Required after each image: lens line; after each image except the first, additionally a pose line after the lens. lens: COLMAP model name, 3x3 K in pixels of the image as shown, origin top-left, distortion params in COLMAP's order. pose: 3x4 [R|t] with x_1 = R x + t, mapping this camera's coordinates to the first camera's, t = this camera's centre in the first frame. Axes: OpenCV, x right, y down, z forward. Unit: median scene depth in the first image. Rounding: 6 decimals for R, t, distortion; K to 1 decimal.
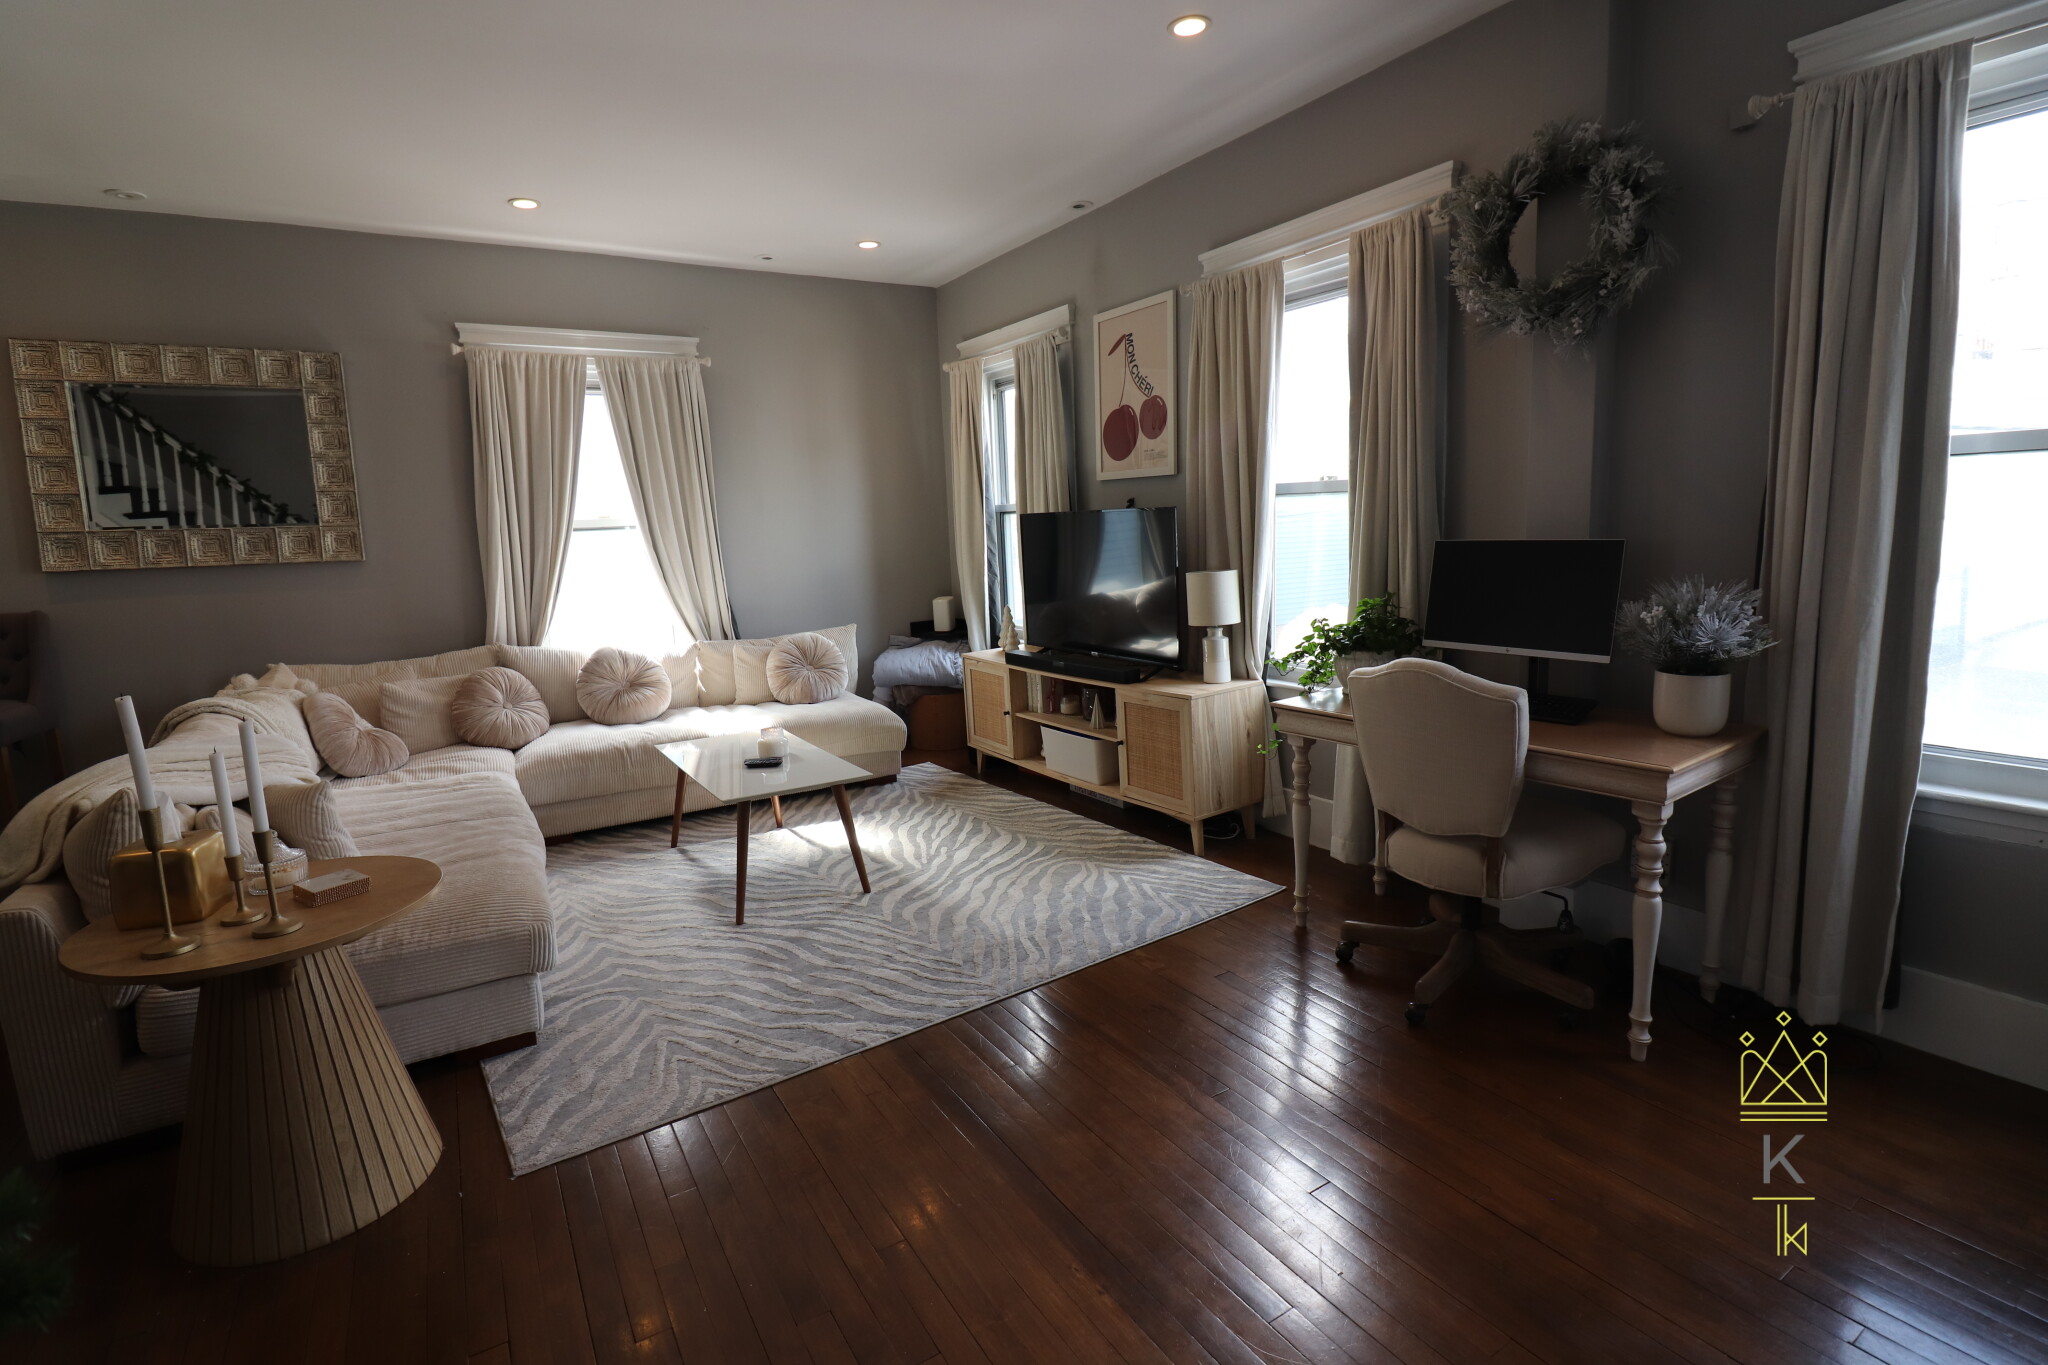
lens RADIAL K [[950.9, 0, 1020.0], [0, 950.9, 659.7], [0, 0, 1]] dist [0.000448, -0.012387]
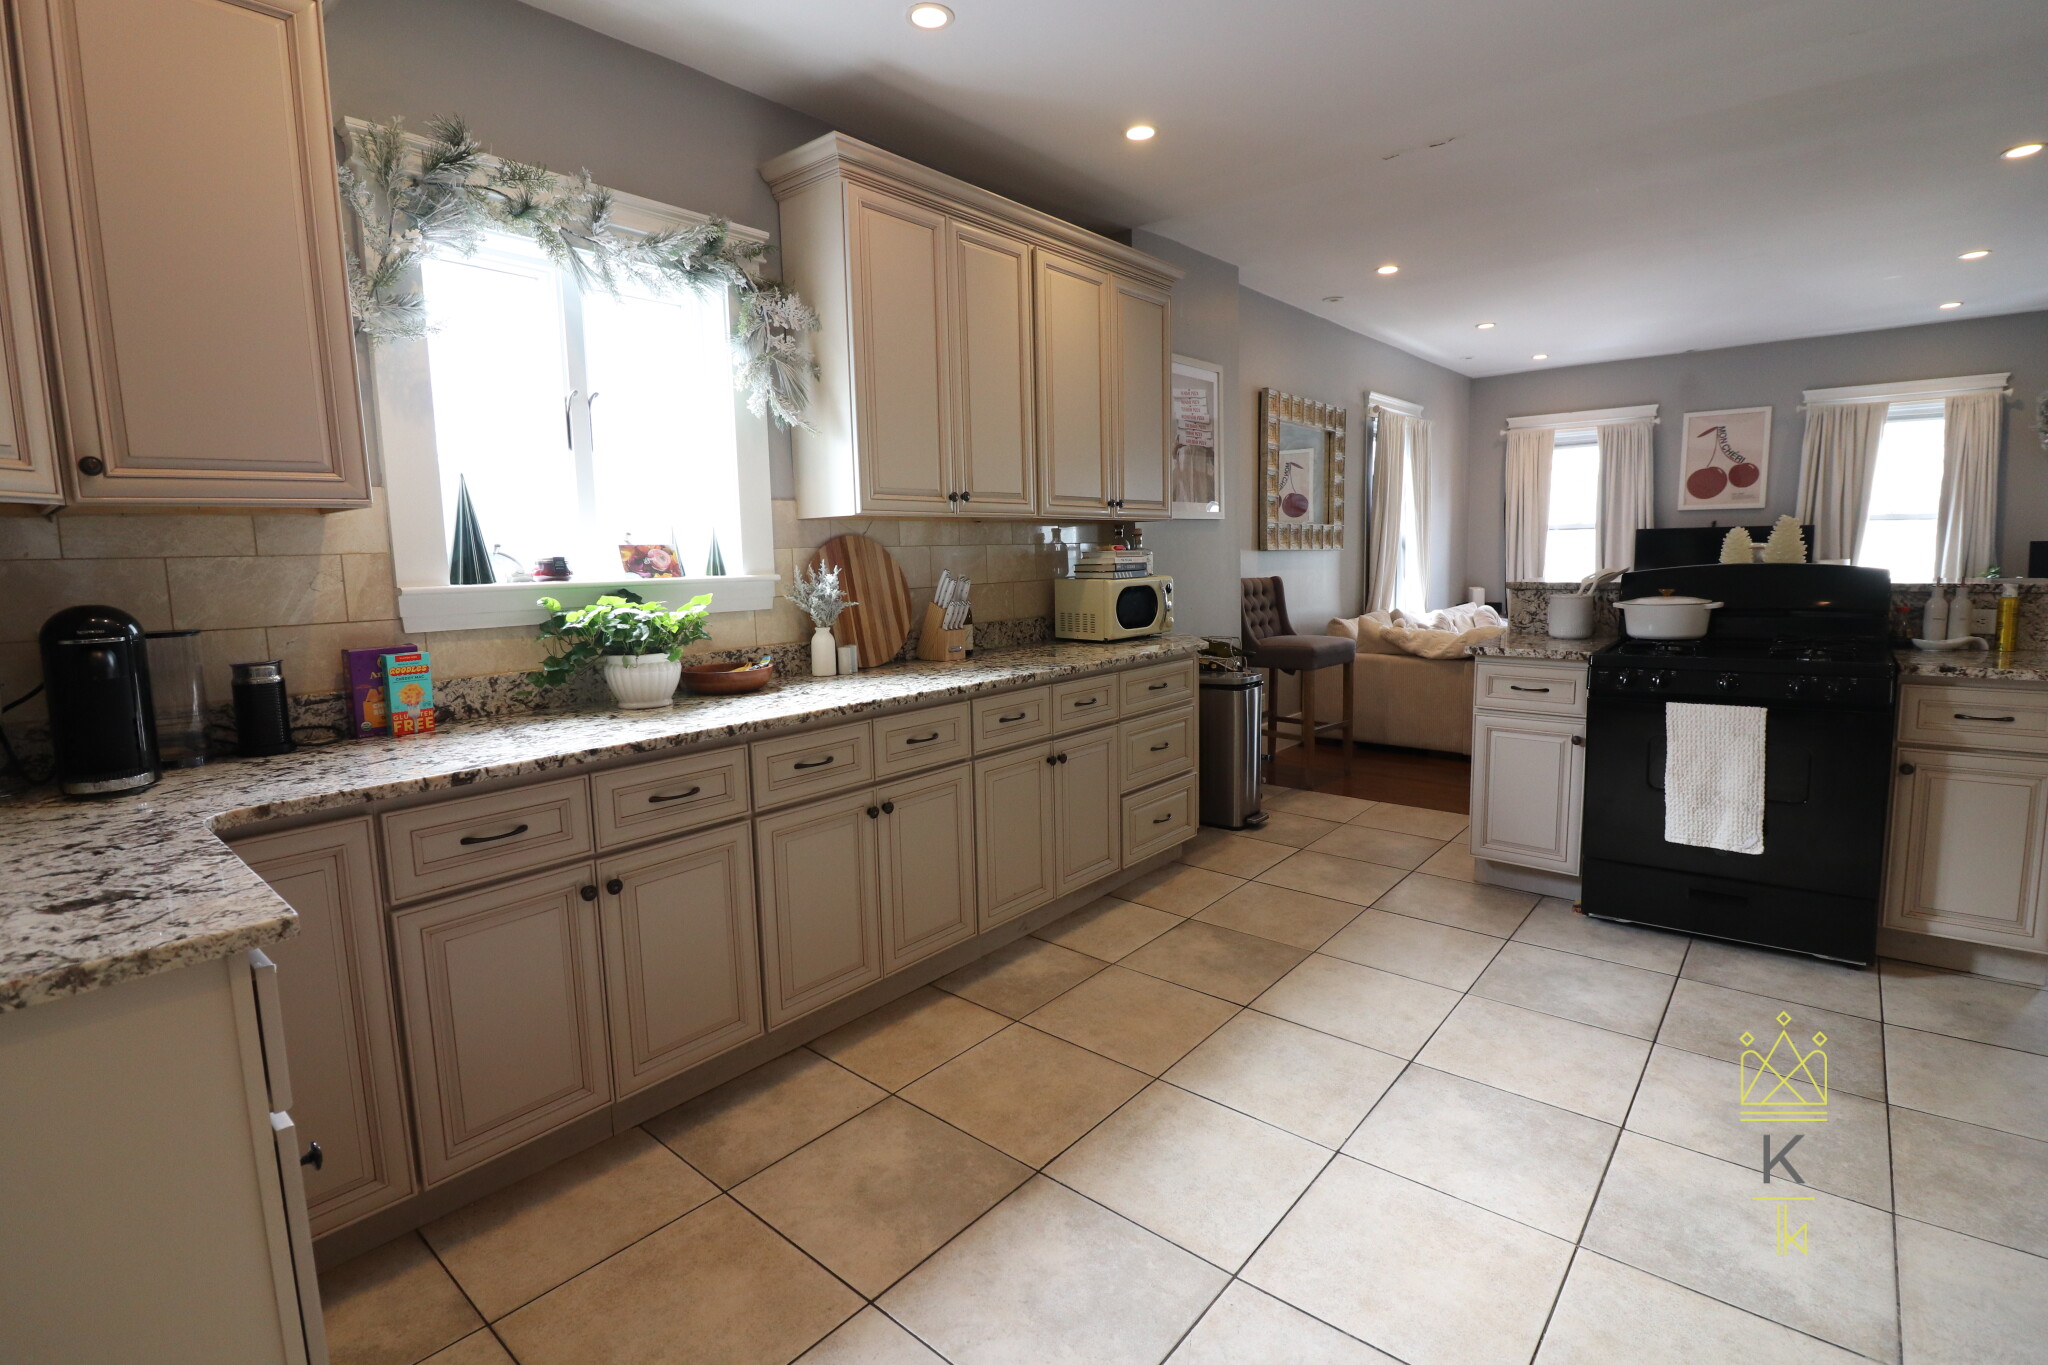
lens RADIAL K [[946.5, 0, 1018.8], [0, 946.5, 667.8], [0, 0, 1]] dist [-0.001955, -0.011767]
pose [[0.953219, -0.023919, 0.301334, -1.829674], [0.032801, 0.999163, -0.024453, 0.110006], [-0.300497, 0.033193, 0.953205, -0.269162]]
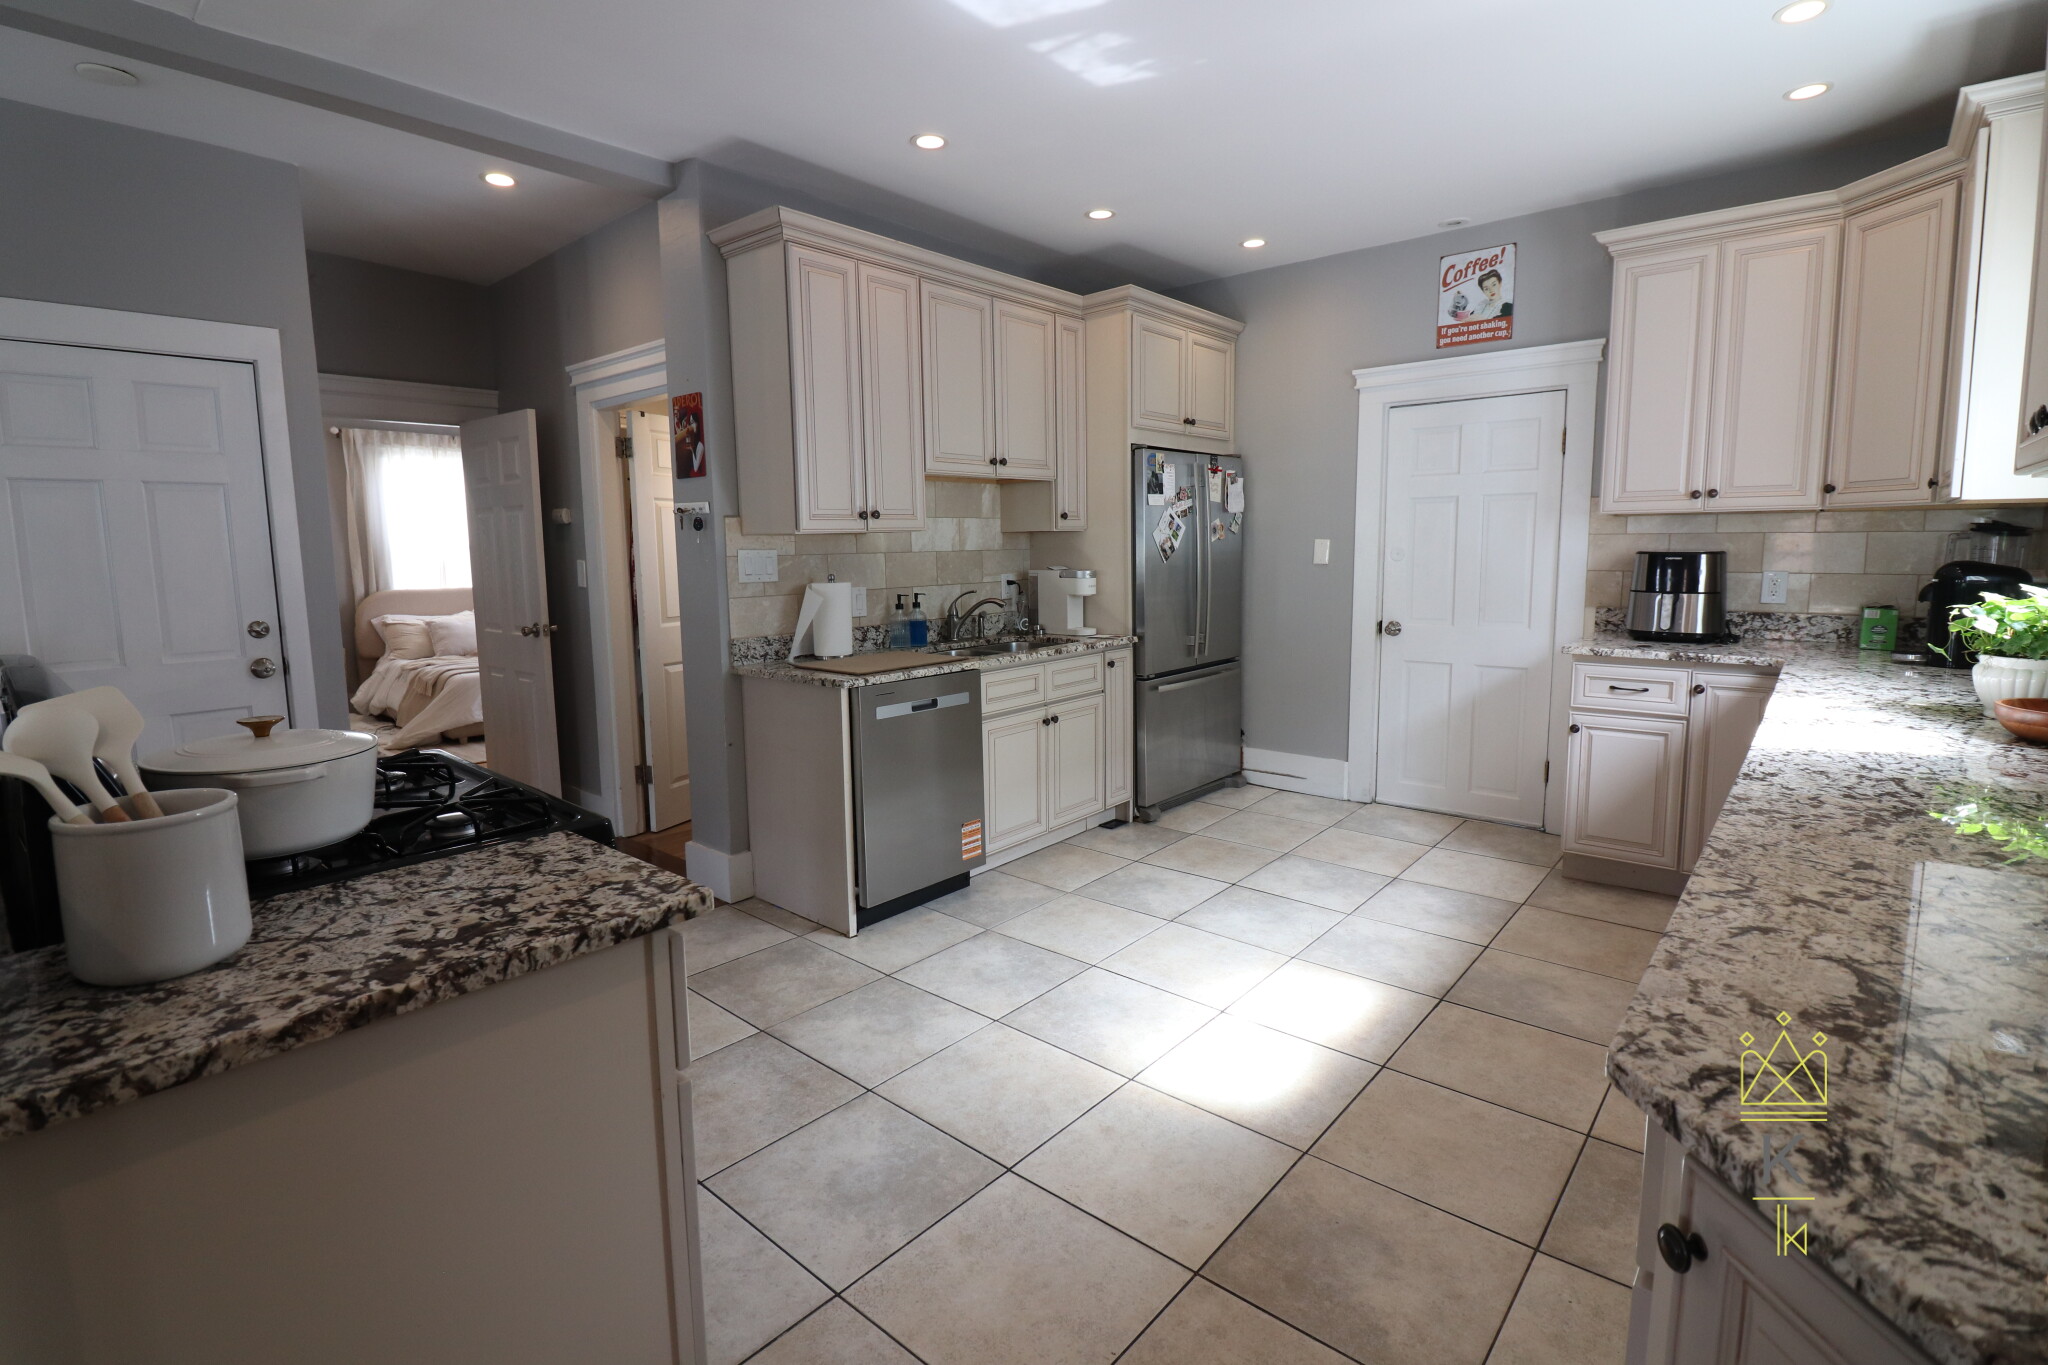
lens RADIAL K [[950.9, 0, 1020.0], [0, 950.9, 659.7], [0, 0, 1]] dist [0.000448, -0.012387]
pose [[-0.952098, 0.084950, -0.293756, -1.171045], [0.005394, 0.965154, 0.261626, -0.065919], [0.305745, 0.247510, -0.919380, 0.739662]]
